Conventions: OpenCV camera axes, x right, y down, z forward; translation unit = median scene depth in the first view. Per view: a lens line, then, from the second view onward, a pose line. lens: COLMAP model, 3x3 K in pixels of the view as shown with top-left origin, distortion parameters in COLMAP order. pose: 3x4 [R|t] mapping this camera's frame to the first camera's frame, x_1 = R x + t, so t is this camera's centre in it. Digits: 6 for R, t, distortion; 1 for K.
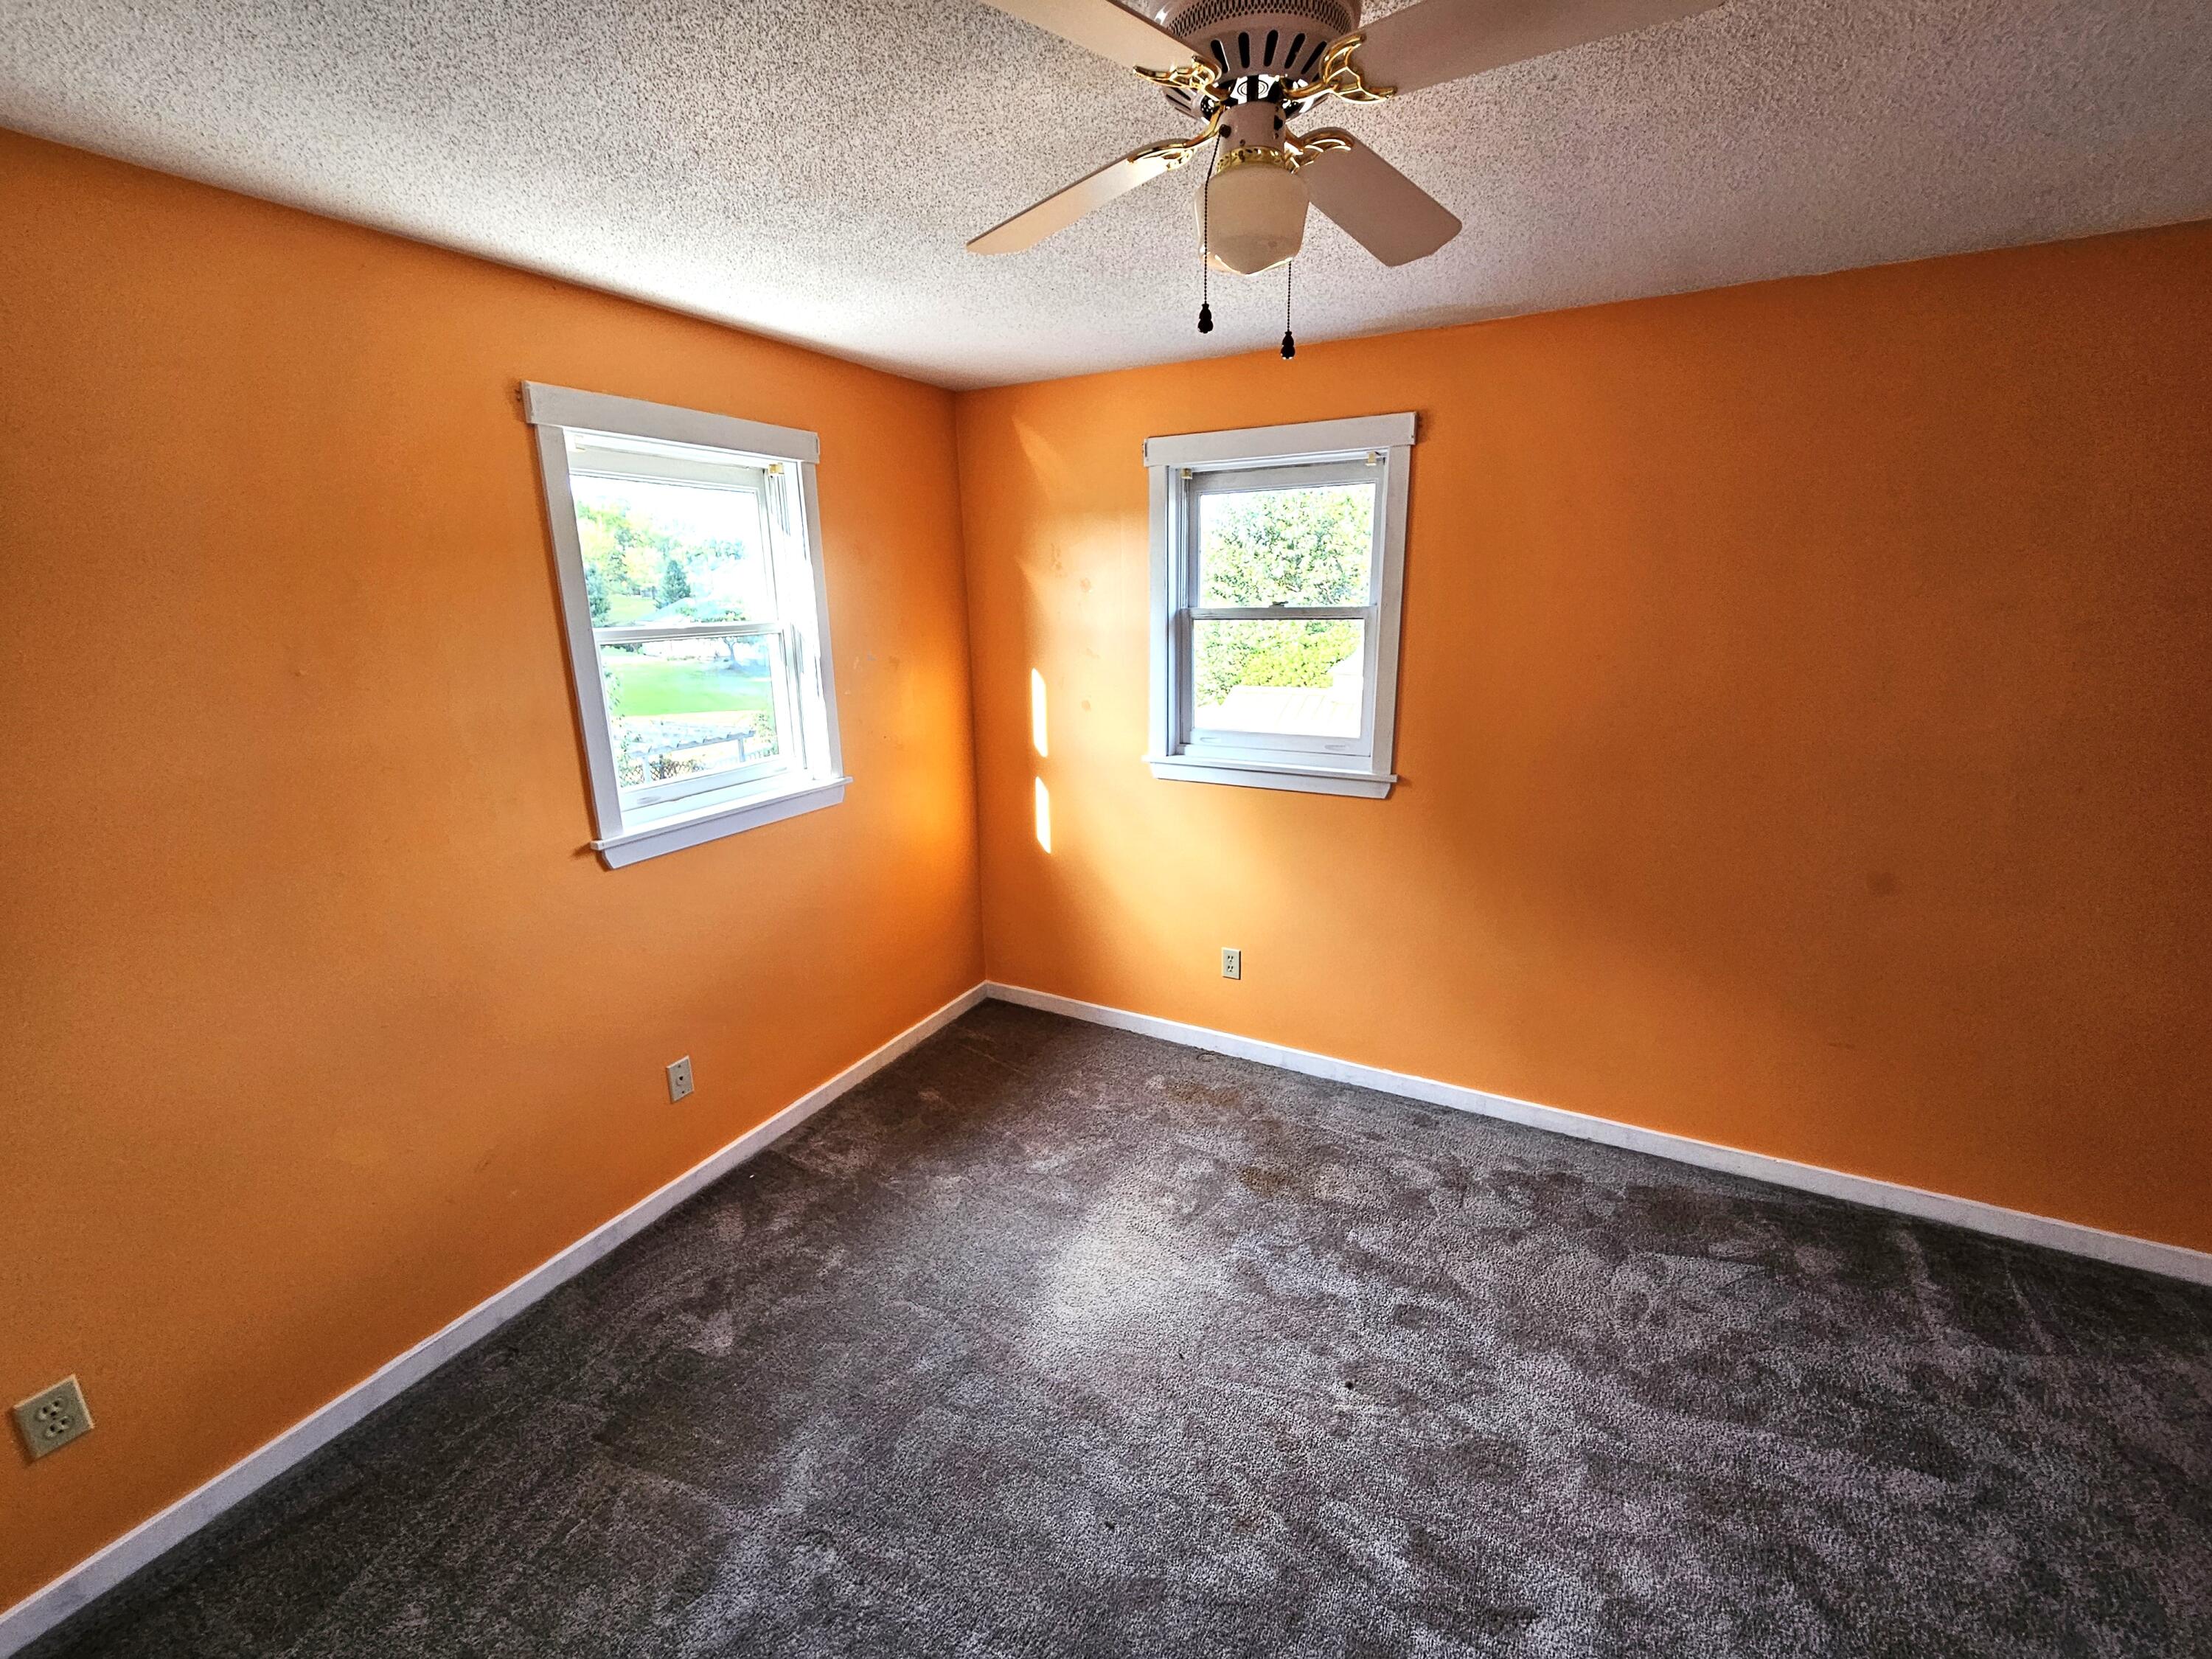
lens RADIAL K [[910.7, 0, 1107.1], [0, 910.7, 818.8], [0, 0, 1]] dist [-0.000585, -0.000615]
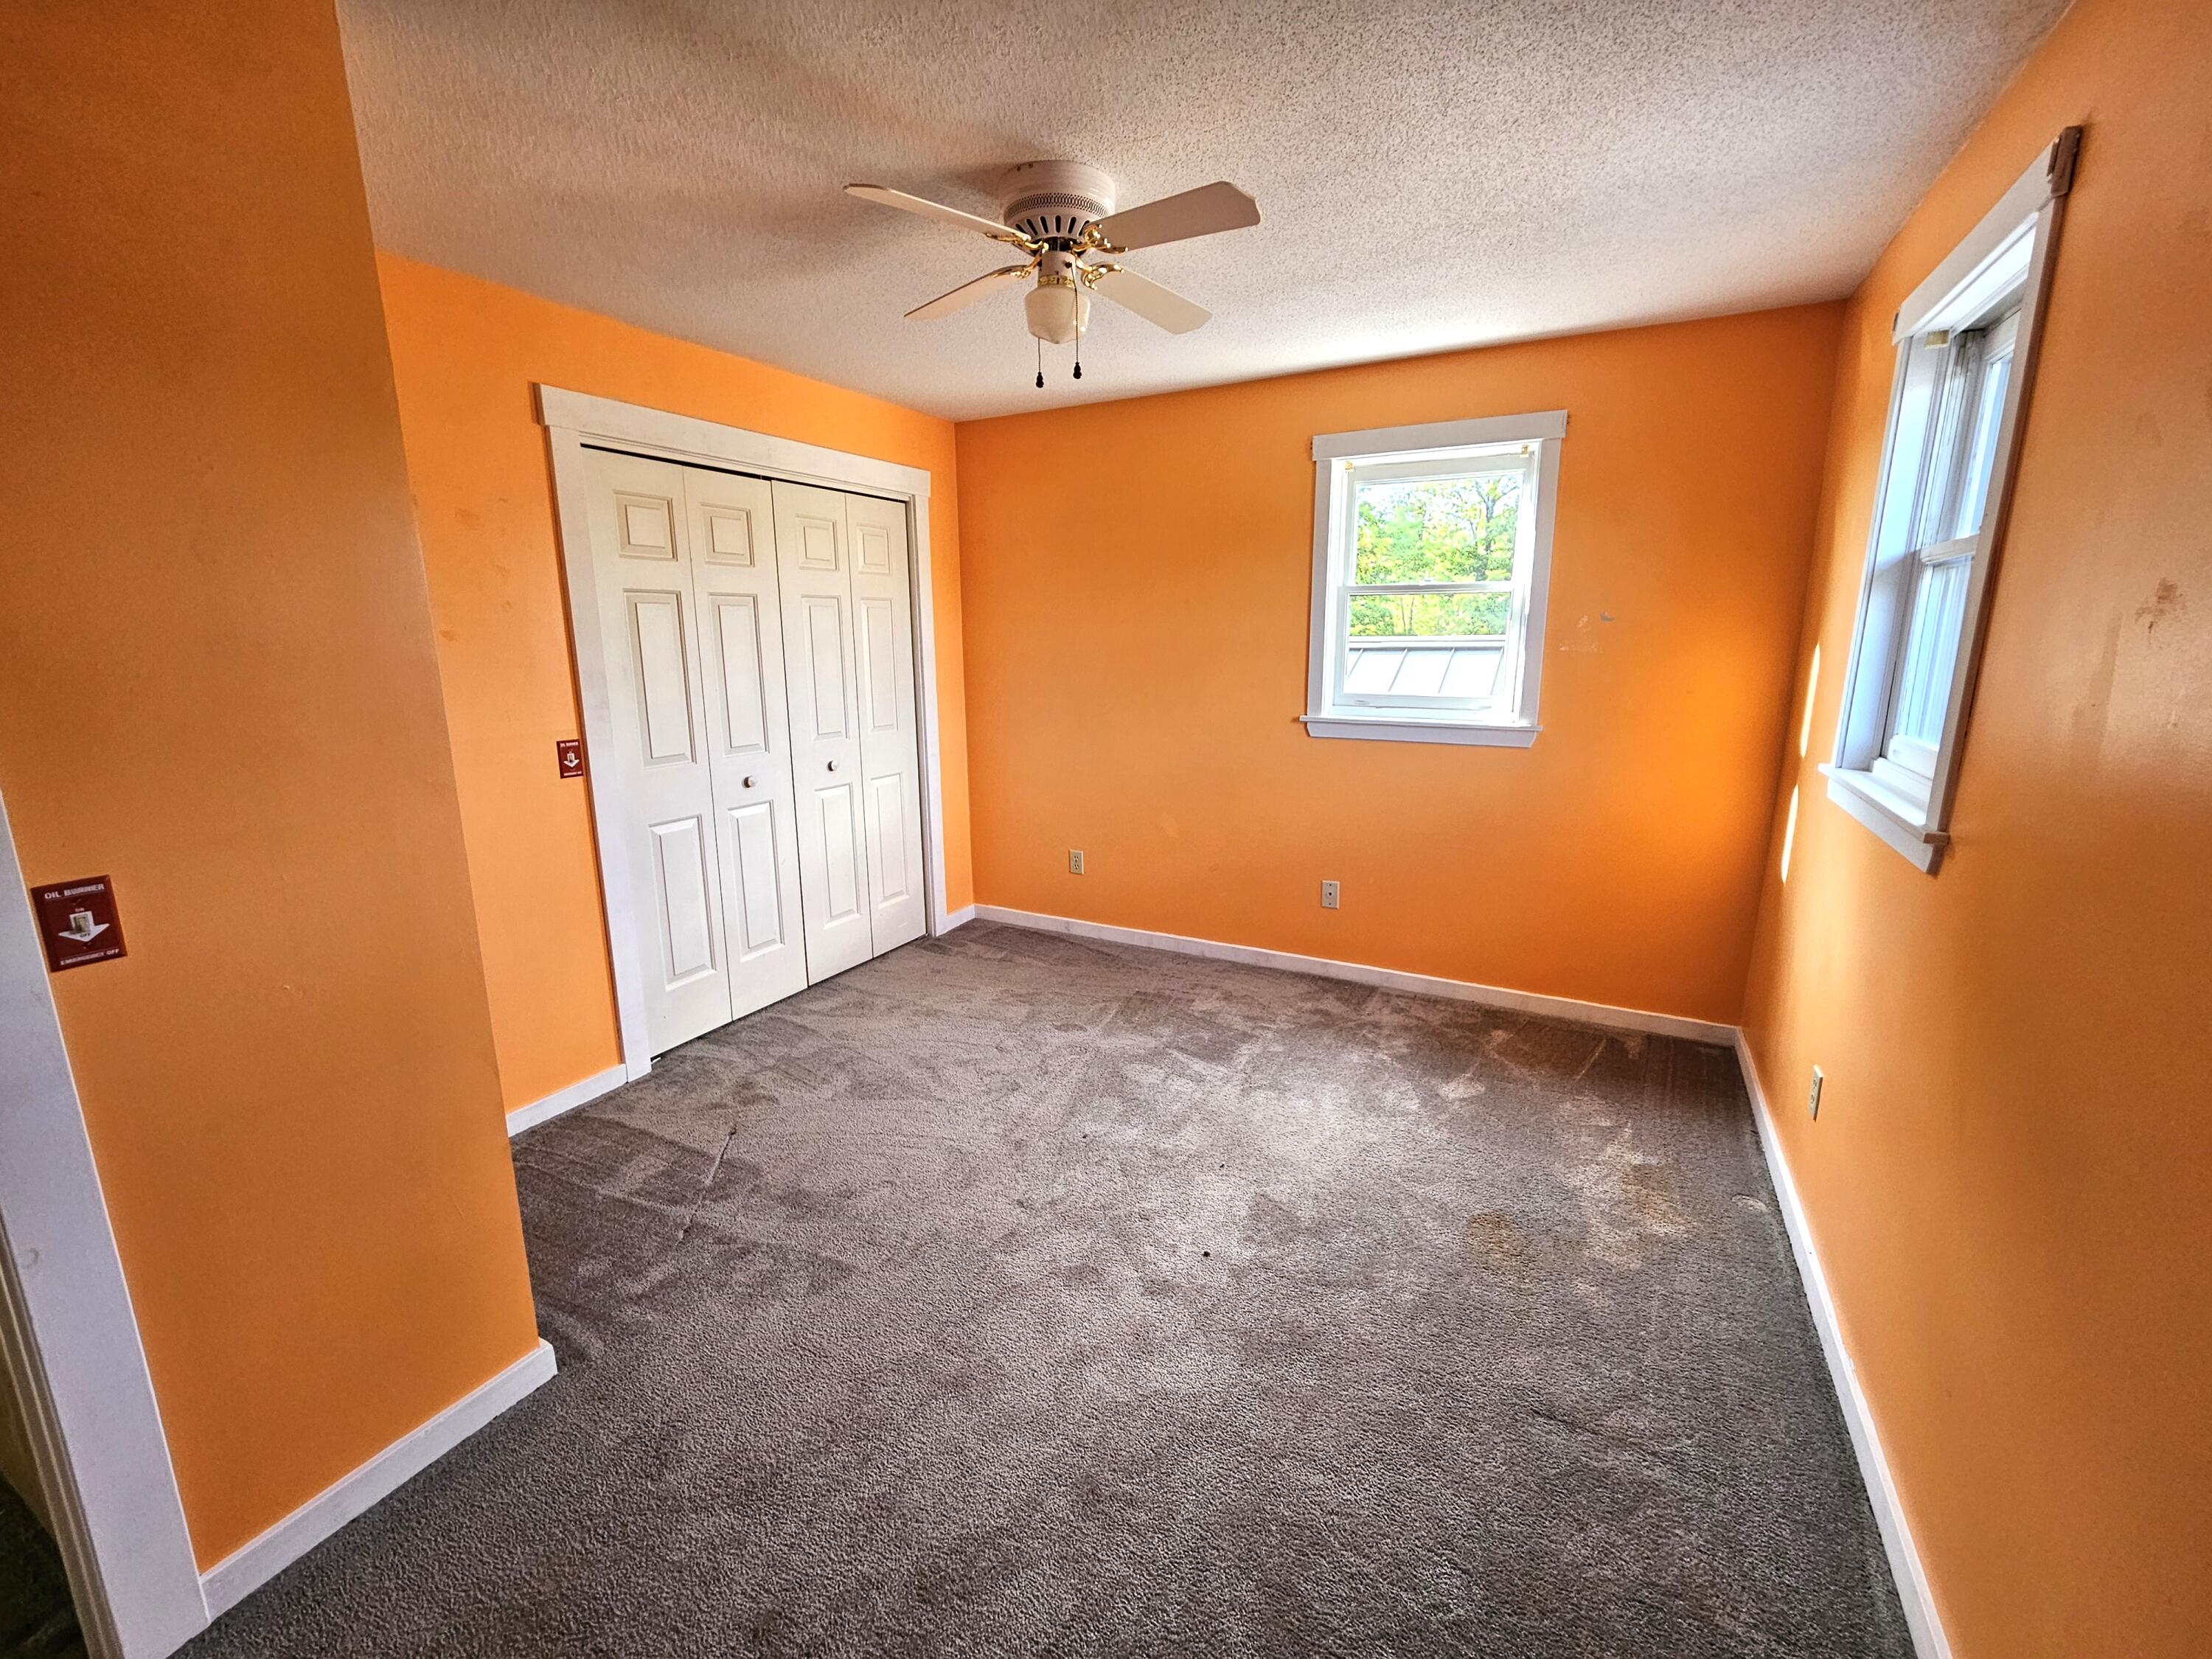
lens RADIAL K [[910.7, 0, 1107.1], [0, 910.7, 818.8], [0, 0, 1]] dist [-0.000585, -0.000615]
pose [[-0.002343, 0.217647, -0.976025, 0.955548], [-0.239641, 0.947465, 0.211853, -0.054762], [0.970859, 0.234392, 0.049937, 0.562951]]
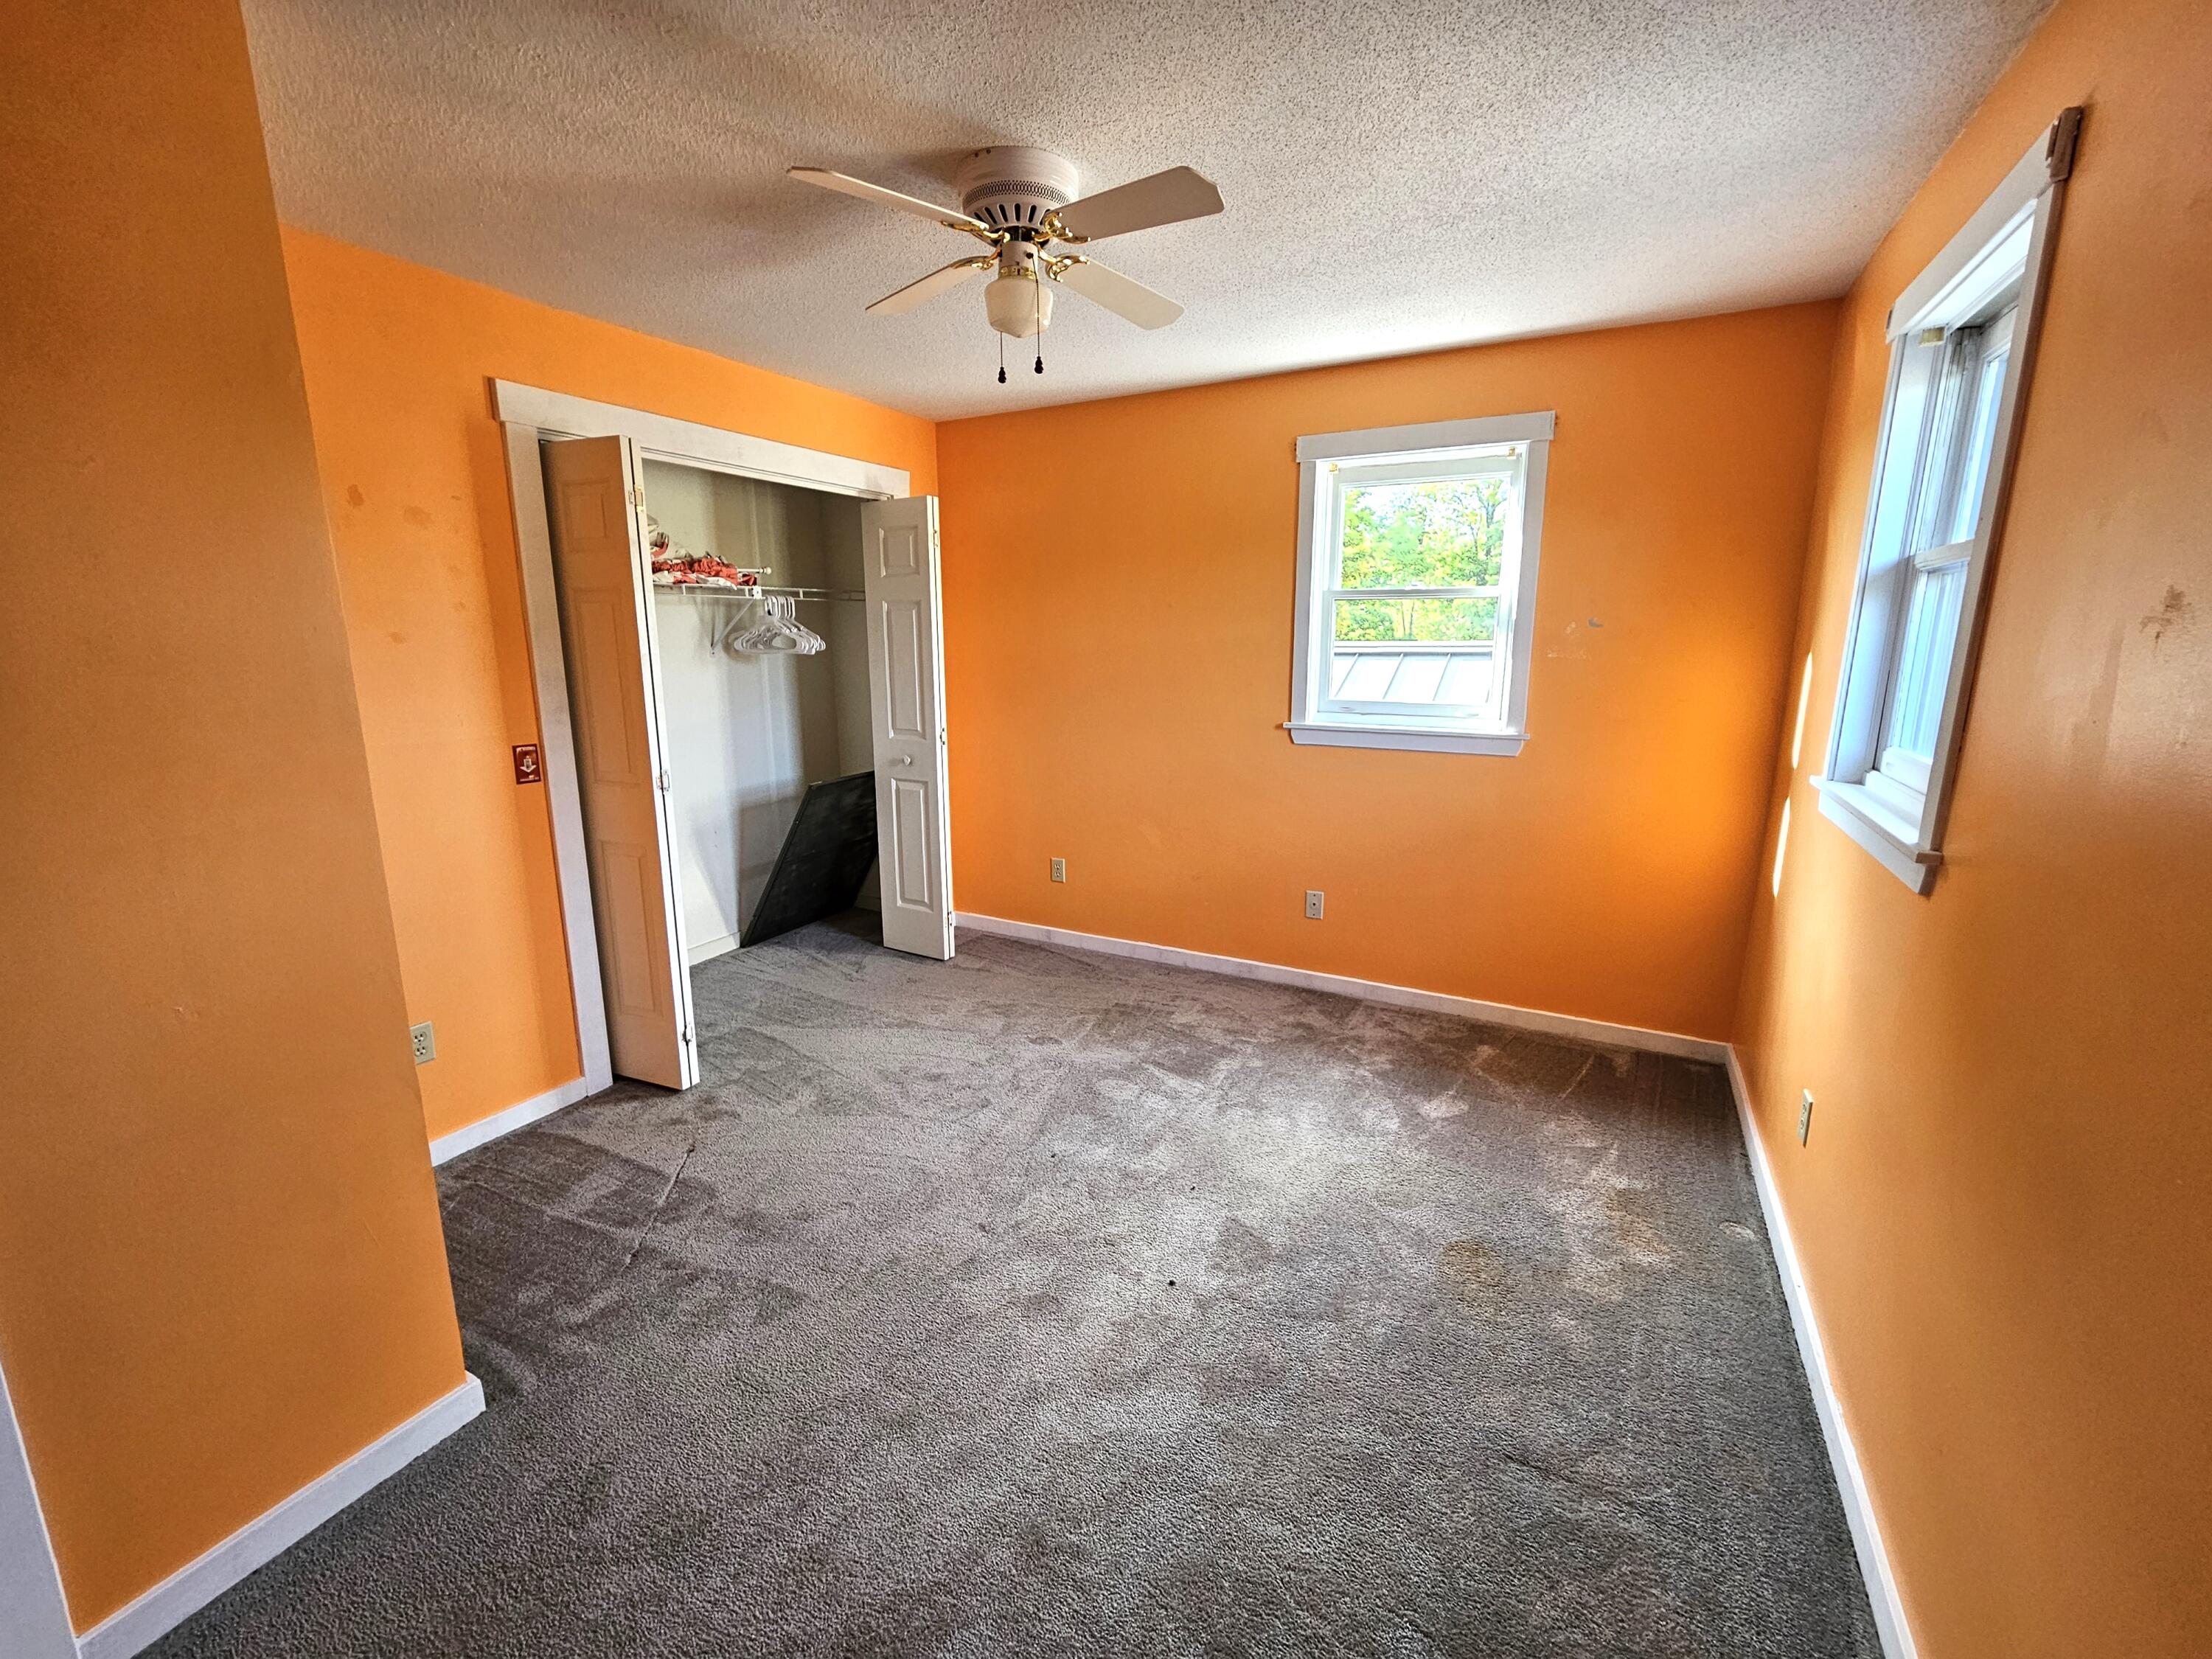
lens RADIAL K [[910.7, 0, 1107.1], [0, 910.7, 818.8], [0, 0, 1]] dist [-0.000585, -0.000615]
pose [[-0.003436, 0.214318, -0.976758, 0.924228], [-0.244017, 0.947057, 0.208659, -0.063296], [0.969765, 0.239063, 0.049043, 0.594207]]
